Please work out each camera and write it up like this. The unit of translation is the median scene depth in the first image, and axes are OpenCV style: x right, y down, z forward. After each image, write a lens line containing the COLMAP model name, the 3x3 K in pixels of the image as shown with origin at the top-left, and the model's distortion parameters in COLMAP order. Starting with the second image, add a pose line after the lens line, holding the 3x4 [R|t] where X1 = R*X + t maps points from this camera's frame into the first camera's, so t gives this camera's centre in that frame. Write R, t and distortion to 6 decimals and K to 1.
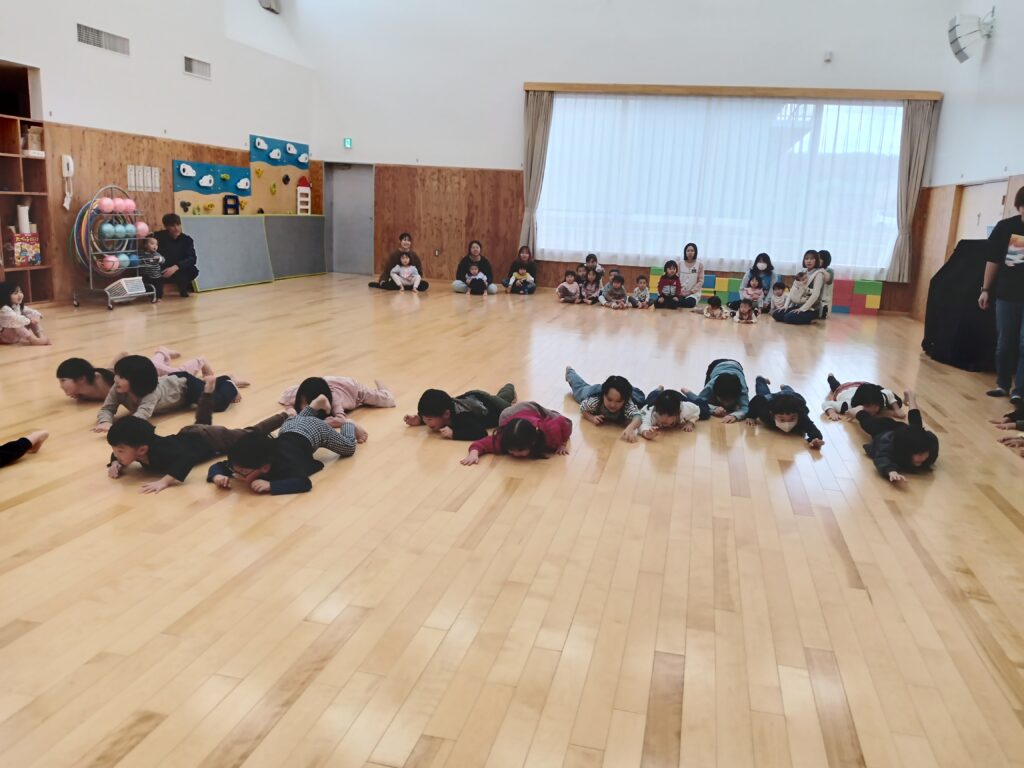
lens RADIAL K [[817.4, 0, 512.0], [0, 817.4, 384.0], [0, 0, 1]] dist [0.003034, 0.004156]
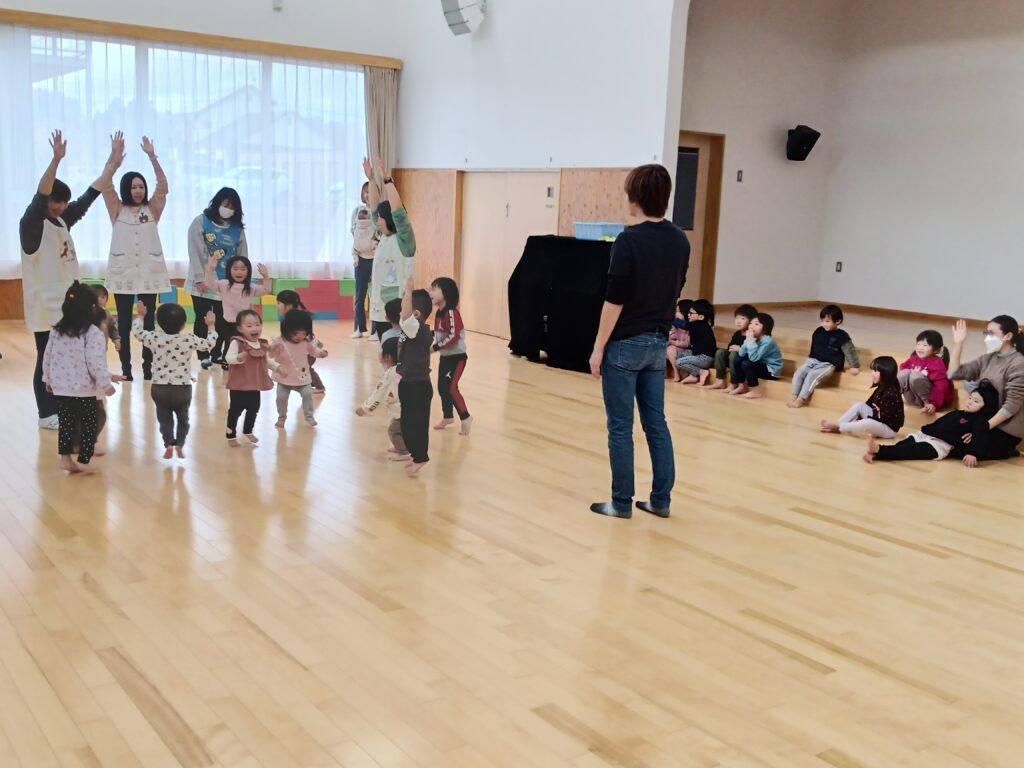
lens RADIAL K [[1087.9, 0, 512.0], [0, 1087.9, 384.0], [0, 0, 1]] dist [-0.011634, -0.020780]
pose [[0.658981, -0.145904, 0.737873, -0.296727], [0.153747, 0.986422, 0.057743, -0.064178], [-0.736279, 0.075395, 0.672465, 0.159295]]
